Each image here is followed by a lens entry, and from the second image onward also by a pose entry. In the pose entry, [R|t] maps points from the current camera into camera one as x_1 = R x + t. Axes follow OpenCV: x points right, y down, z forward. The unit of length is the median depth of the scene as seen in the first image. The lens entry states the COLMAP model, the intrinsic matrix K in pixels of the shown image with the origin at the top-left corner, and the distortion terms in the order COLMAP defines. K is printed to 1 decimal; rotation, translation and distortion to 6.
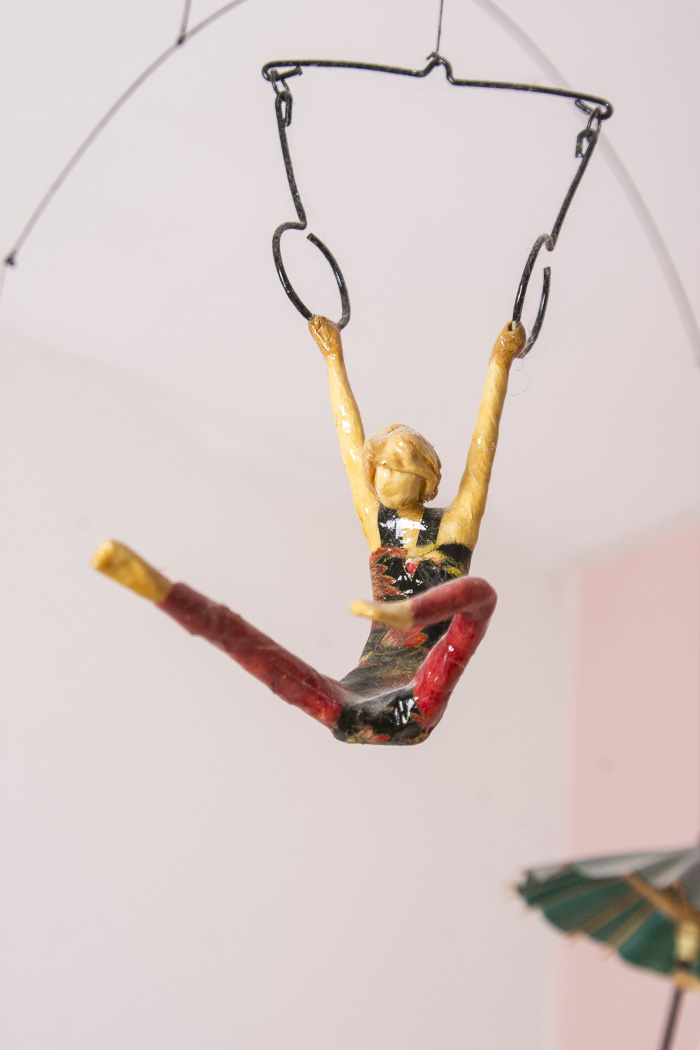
lens RADIAL K [[1864.8, 0, 358.1], [0, 1864.8, 525.0], [0, 0, 1]] dist [-0.116696, 0.000000]
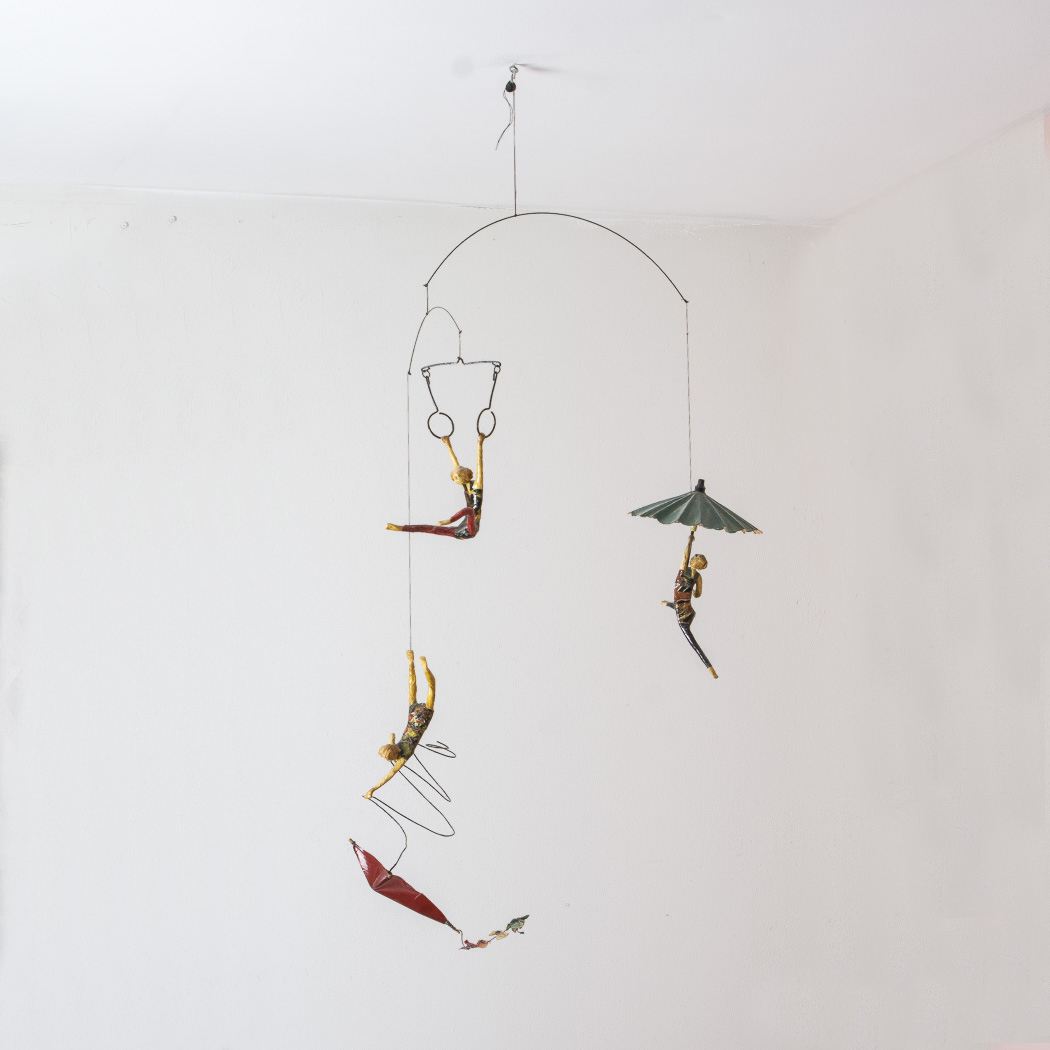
lens RADIAL K [[2446.8, 0, 524.5], [0, 2446.8, 528.4], [0, 0, 1]] dist [-0.029894, 0.000000]
pose [[0.881385, -0.150527, -0.447775, 2.696120], [0.286865, 0.923641, 0.254158, -1.326721], [0.375326, -0.352462, 0.857264, -3.905332]]
